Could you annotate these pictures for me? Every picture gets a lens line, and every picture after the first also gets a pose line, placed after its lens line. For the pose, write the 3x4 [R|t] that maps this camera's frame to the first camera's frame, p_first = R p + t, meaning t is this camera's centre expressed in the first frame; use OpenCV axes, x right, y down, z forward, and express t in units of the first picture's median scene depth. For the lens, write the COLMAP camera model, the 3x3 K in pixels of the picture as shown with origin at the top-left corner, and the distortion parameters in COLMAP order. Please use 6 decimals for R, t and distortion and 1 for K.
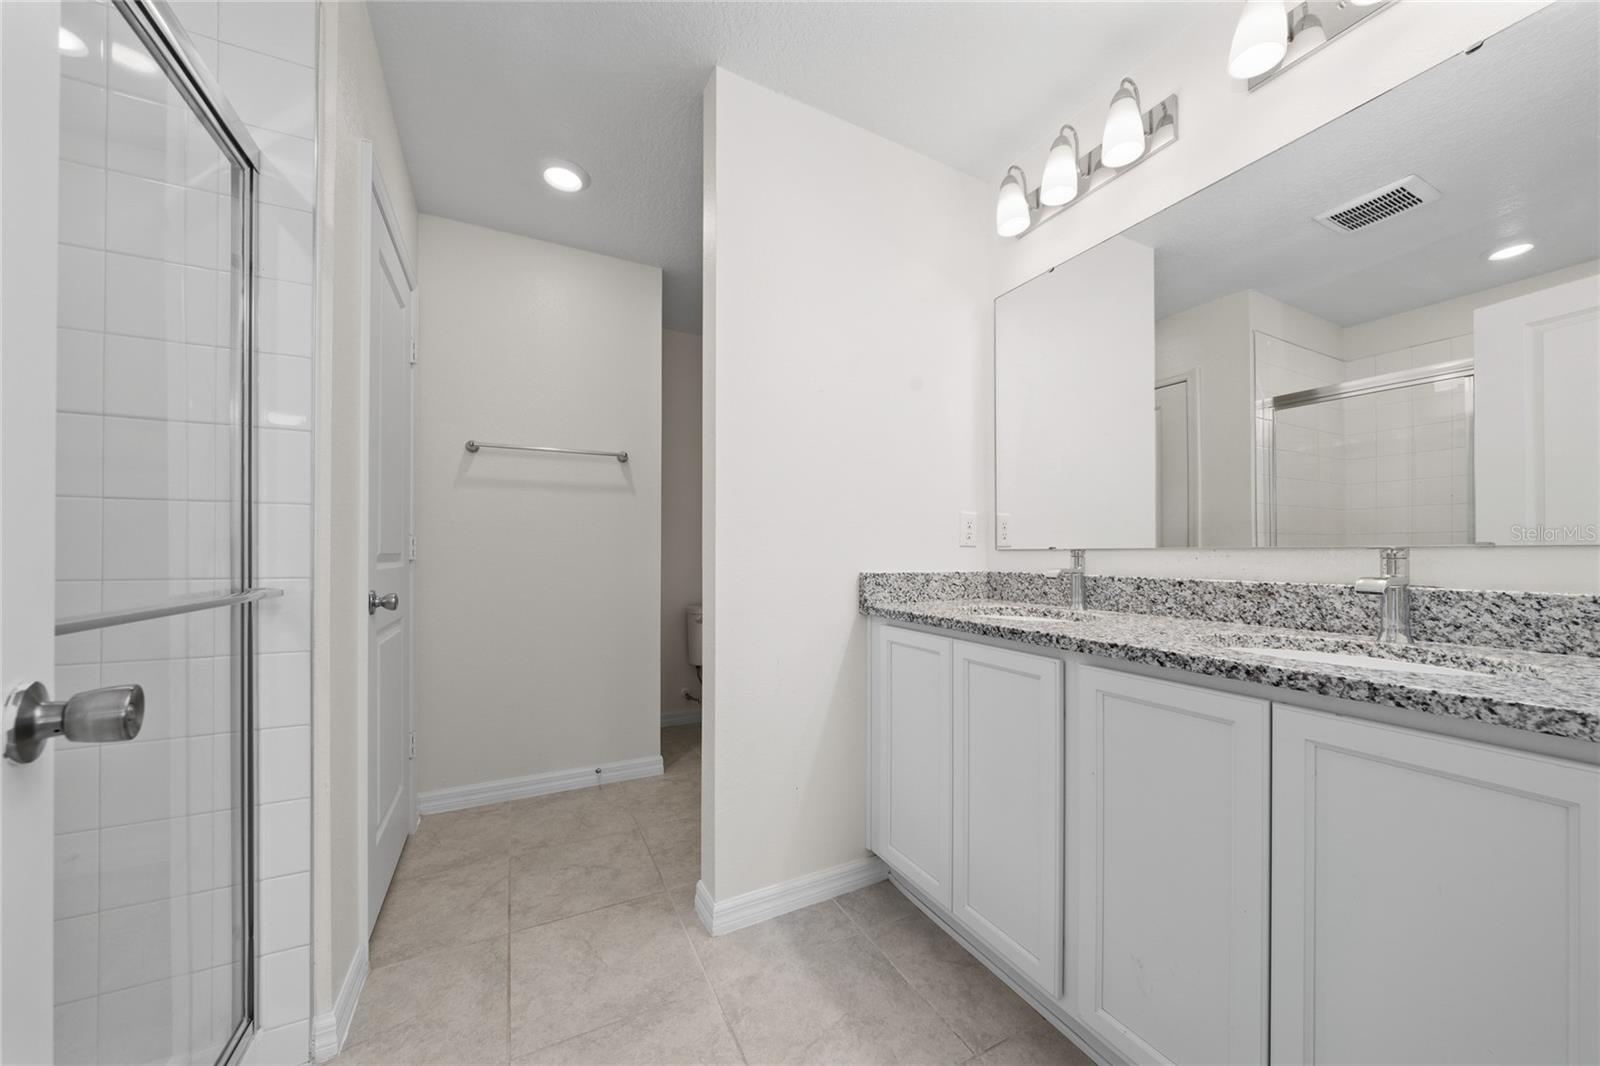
lens RADIAL K [[555.9, 0, 804.4], [0, 555.9, 550.0], [0, 0, 1]] dist [-0.002605, 0.000051]
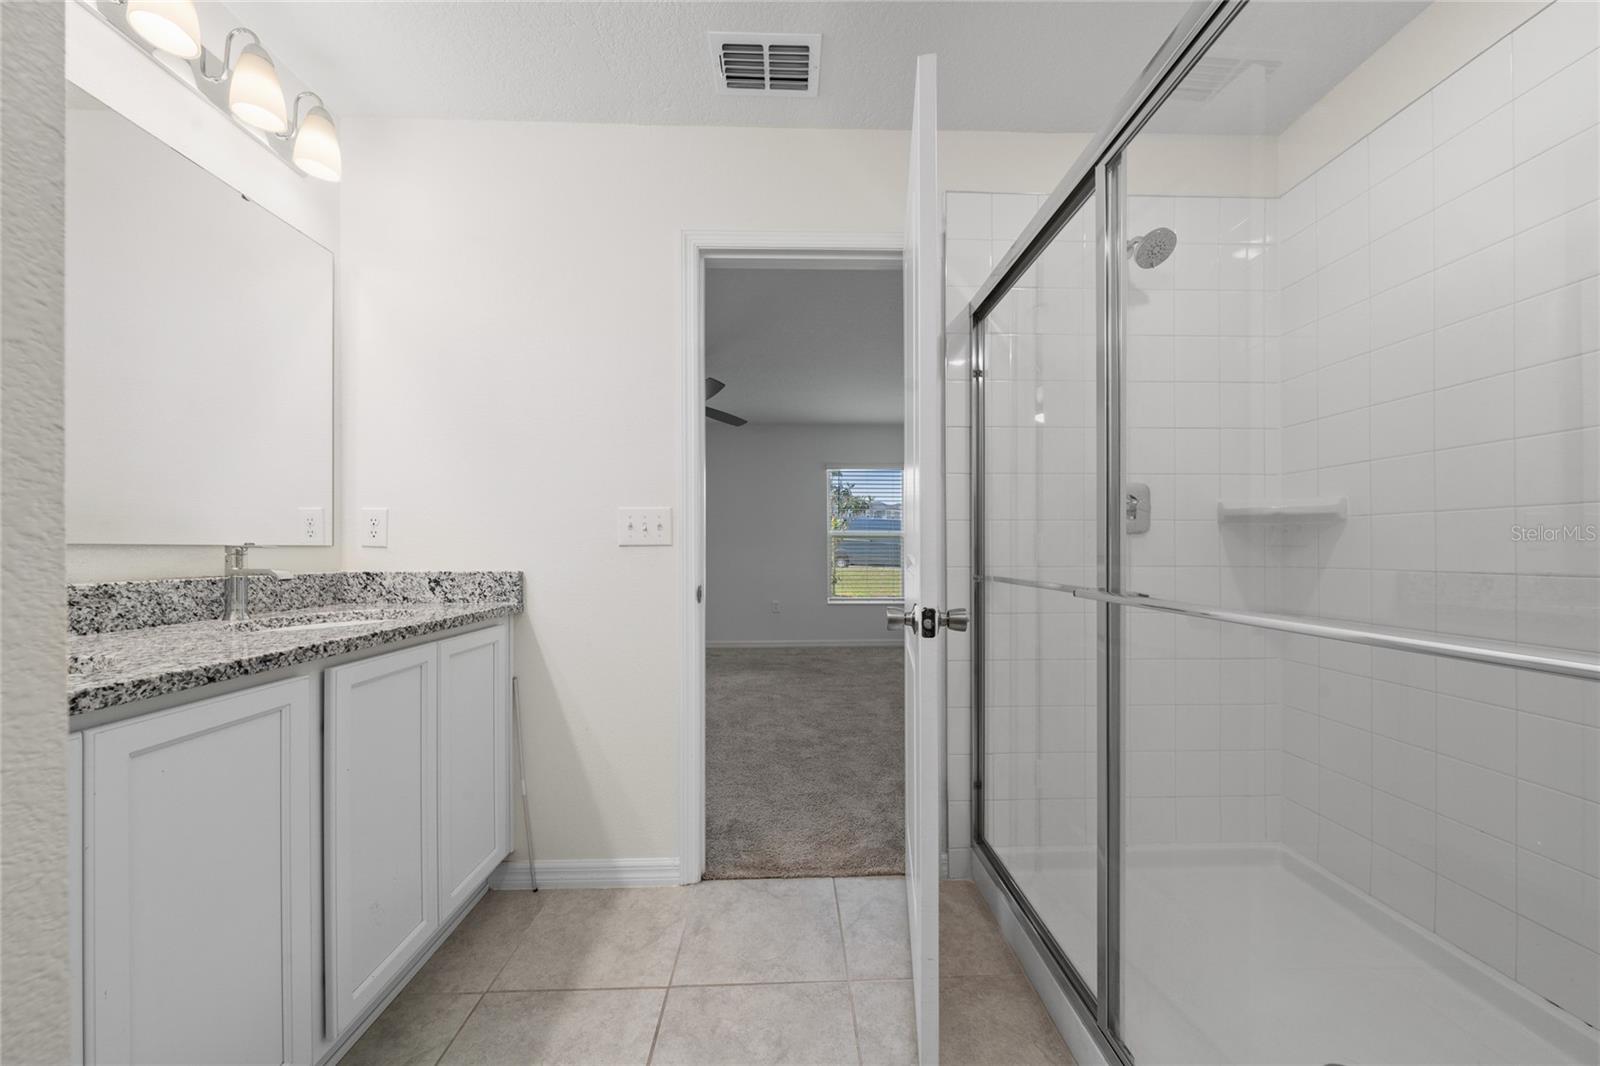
lens RADIAL K [[555.9, 0, 801.3], [0, 555.9, 547.2], [0, 0, 1]] dist [-0.002605, 0.000051]
pose [[-0.897882, 0.001064, 0.440234, -0.596187], [-0.003774, 0.999942, -0.010116, 0.005499], [-0.440219, -0.010744, -0.897826, 1.398947]]
